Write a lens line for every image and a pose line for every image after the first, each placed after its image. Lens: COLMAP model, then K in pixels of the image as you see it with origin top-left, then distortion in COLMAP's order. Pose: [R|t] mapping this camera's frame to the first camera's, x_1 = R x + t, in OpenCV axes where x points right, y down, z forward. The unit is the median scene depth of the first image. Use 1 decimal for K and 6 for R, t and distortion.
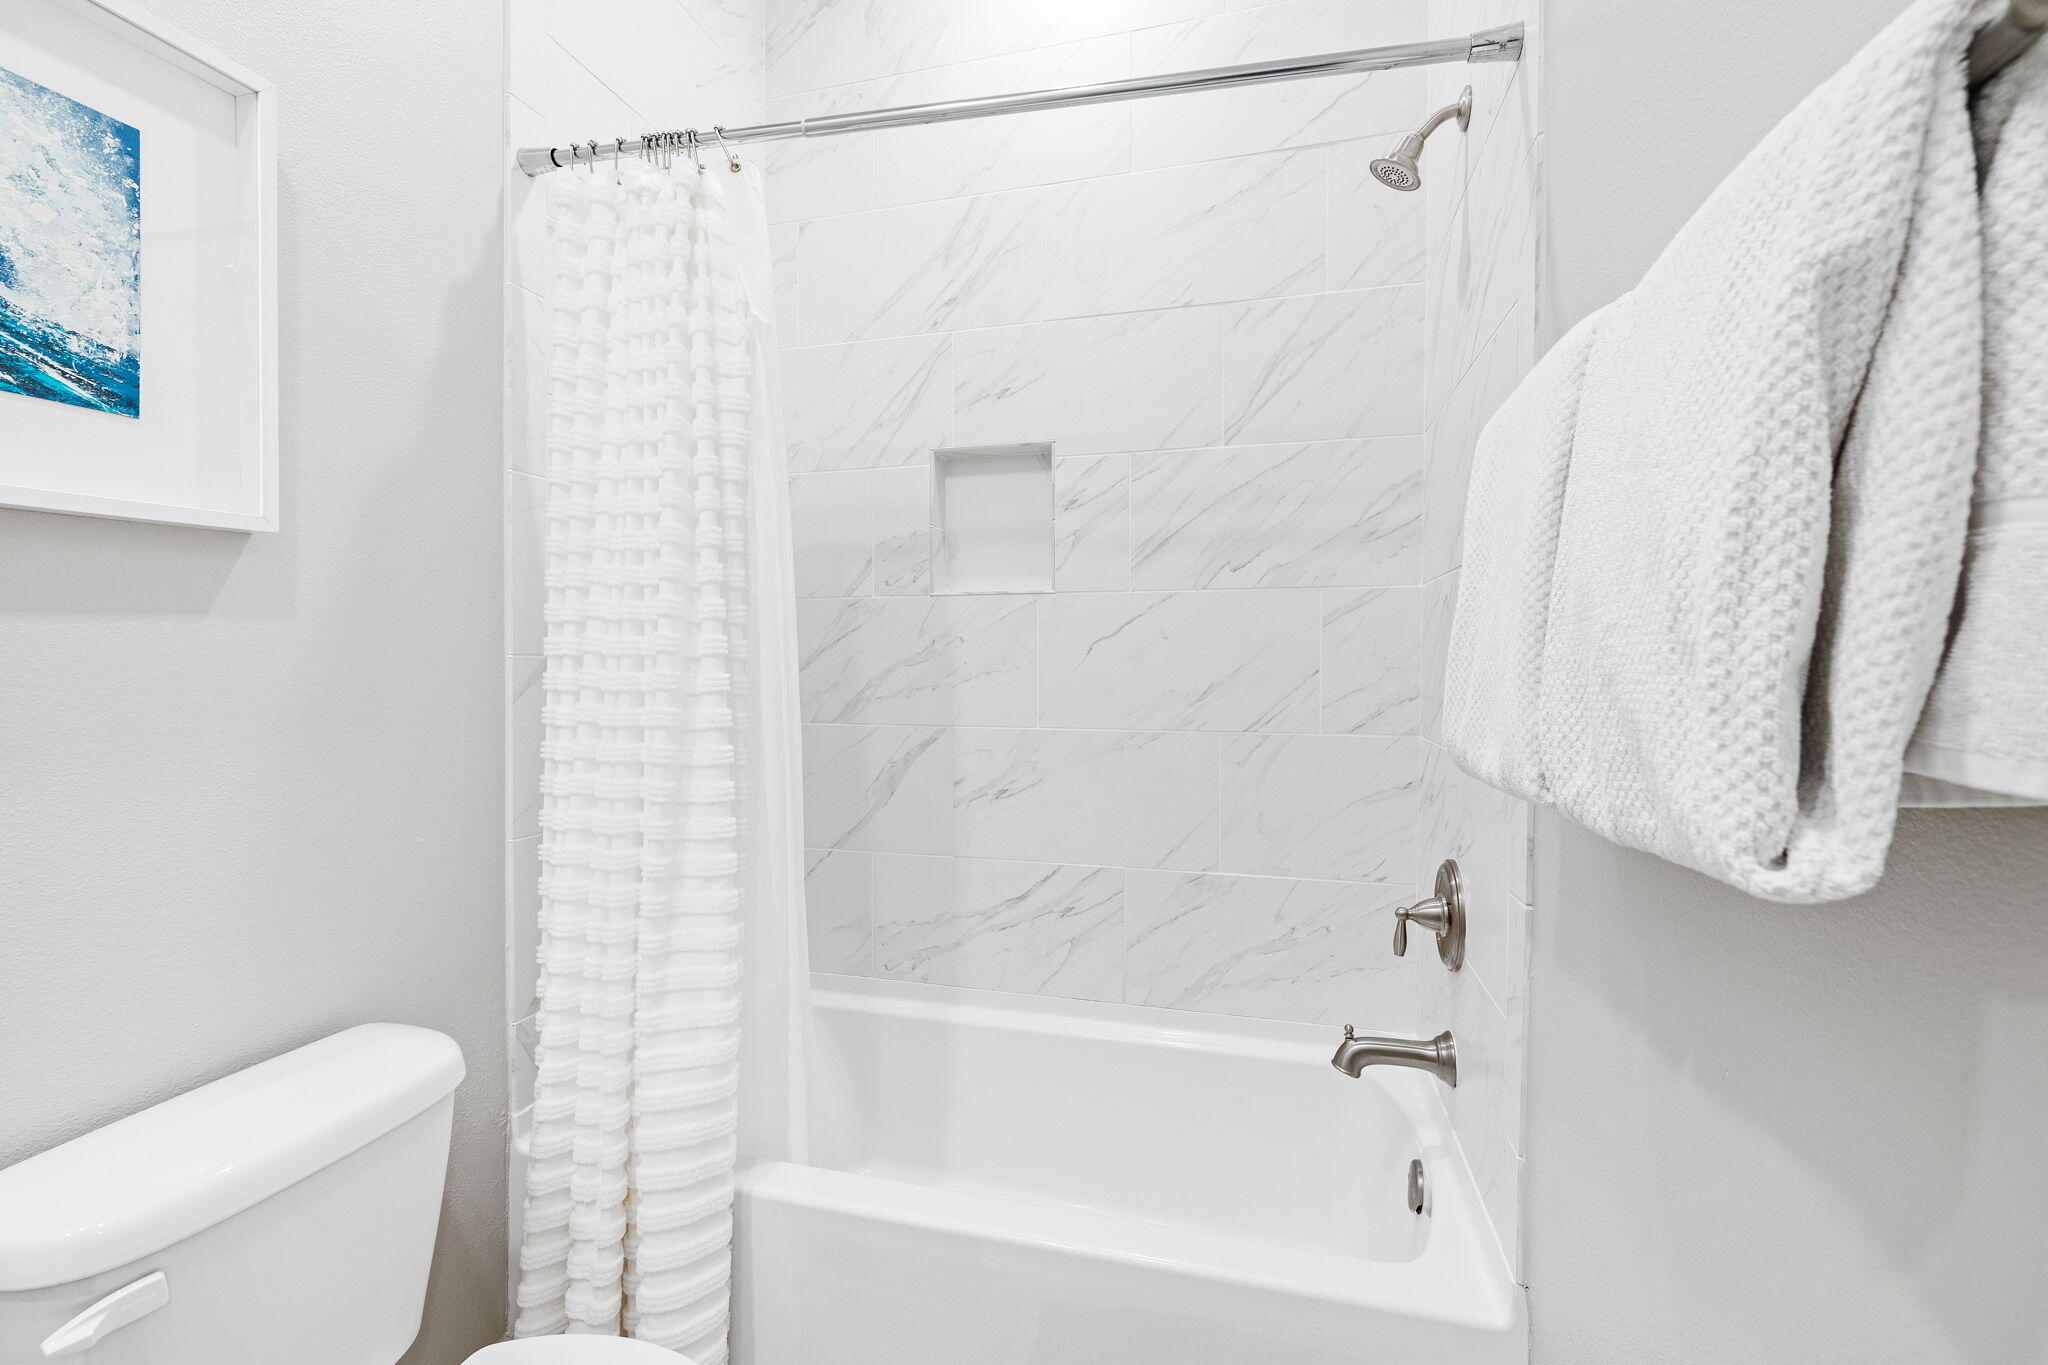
lens RADIAL K [[863.4, 0, 1029.0], [0, 863.4, 677.9], [0, 0, 1]] dist [0.000613, -0.000185]
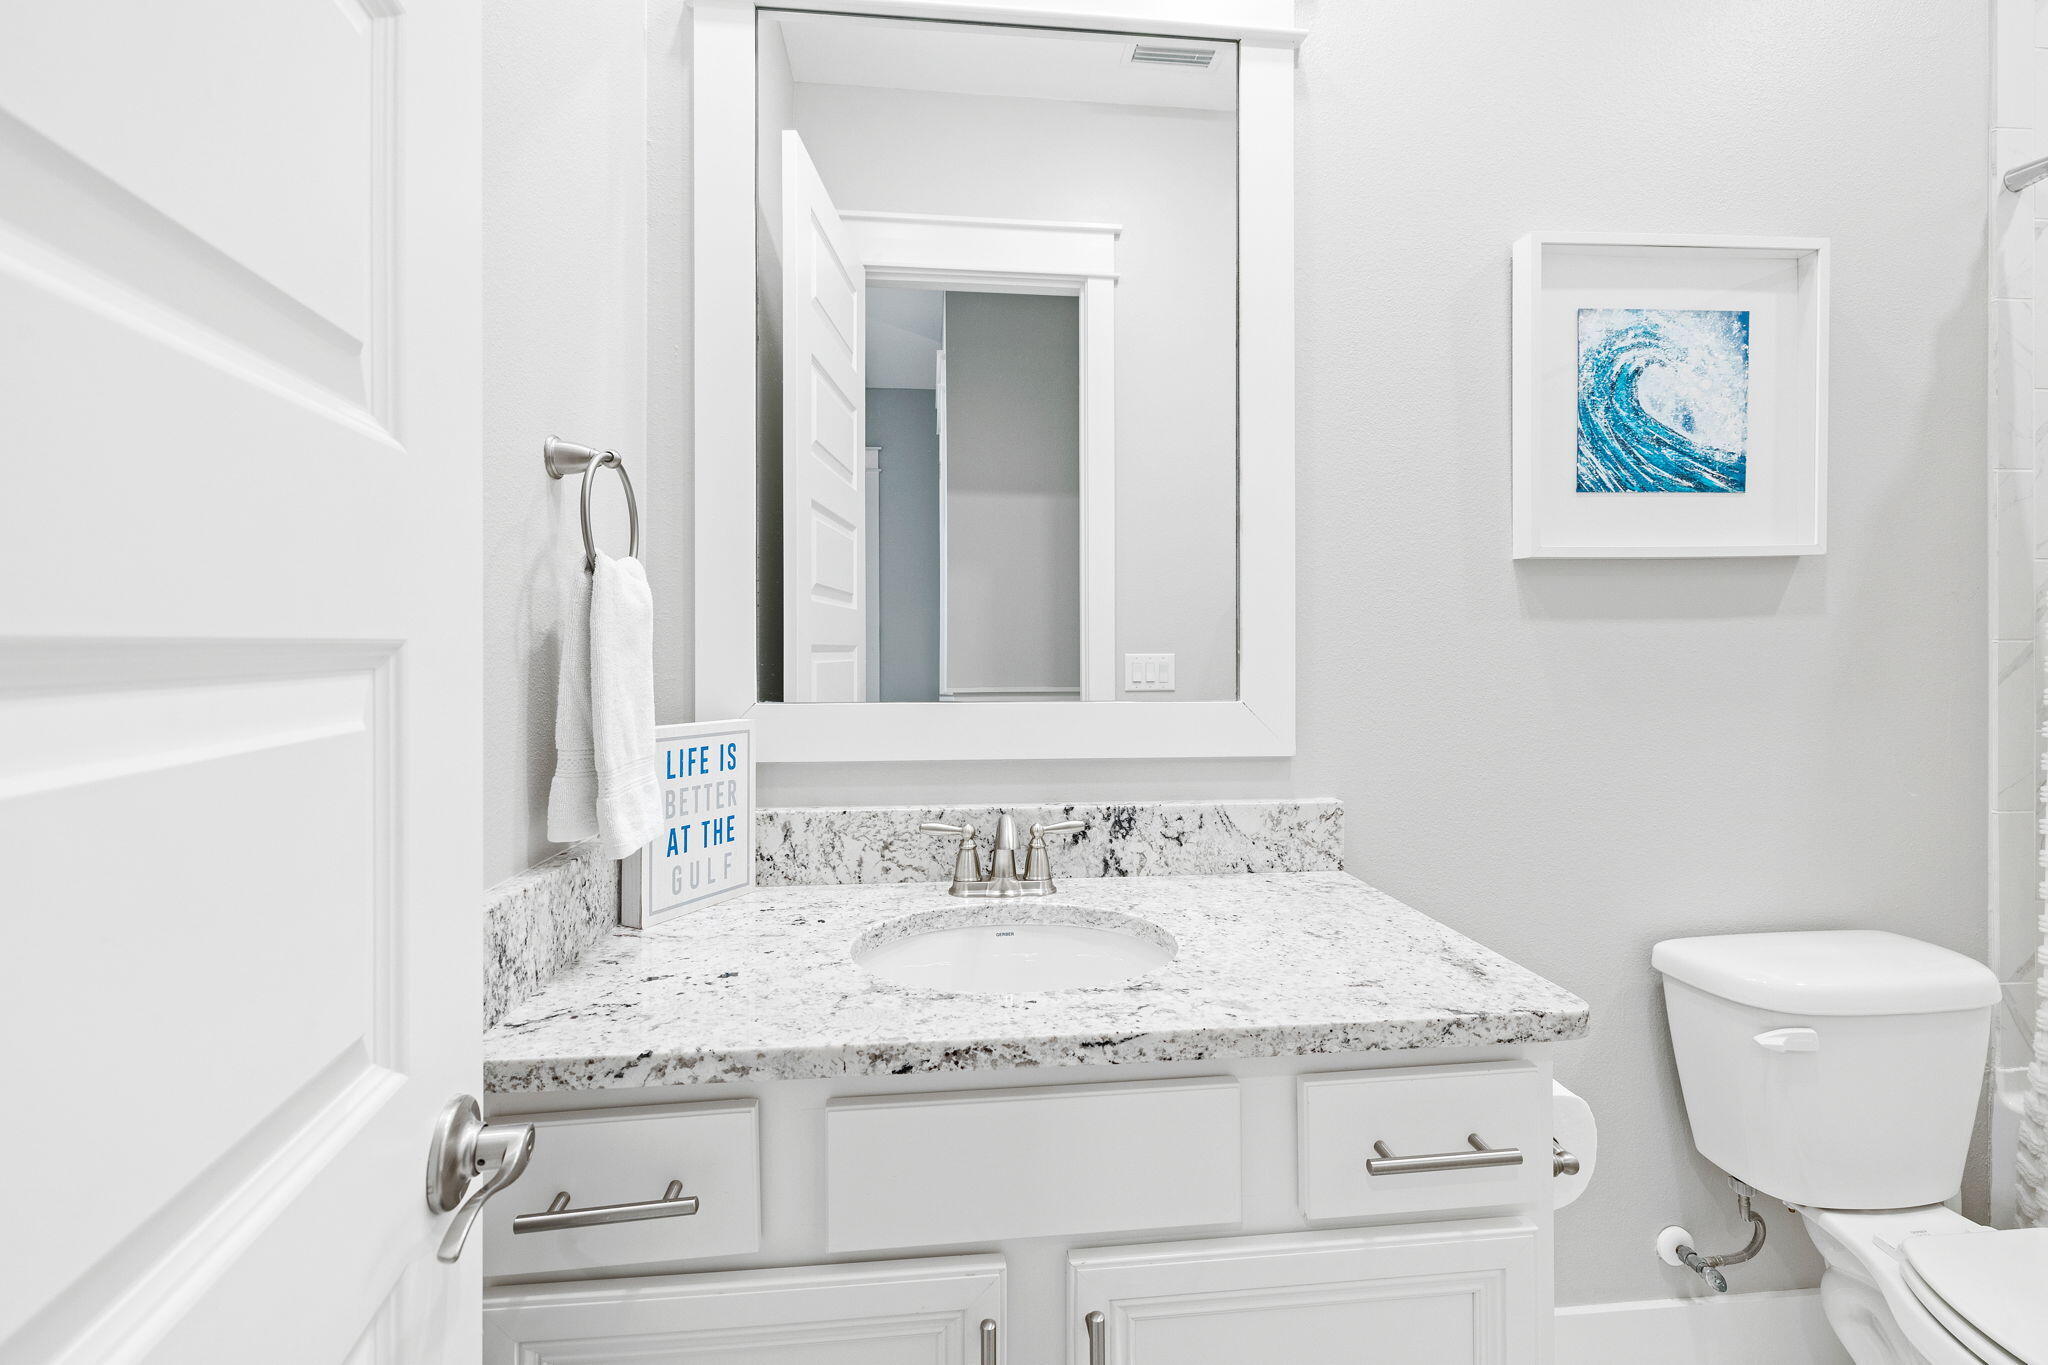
lens RADIAL K [[863.4, 0, 1023.5], [0, 863.4, 668.2], [0, 0, 1]] dist [0.000613, -0.000185]
pose [[0.351978, -0.008849, -0.935966, -0.022856], [-0.010470, 0.999856, -0.013390, 0.055264], [0.935950, 0.014513, 0.351835, -0.790373]]
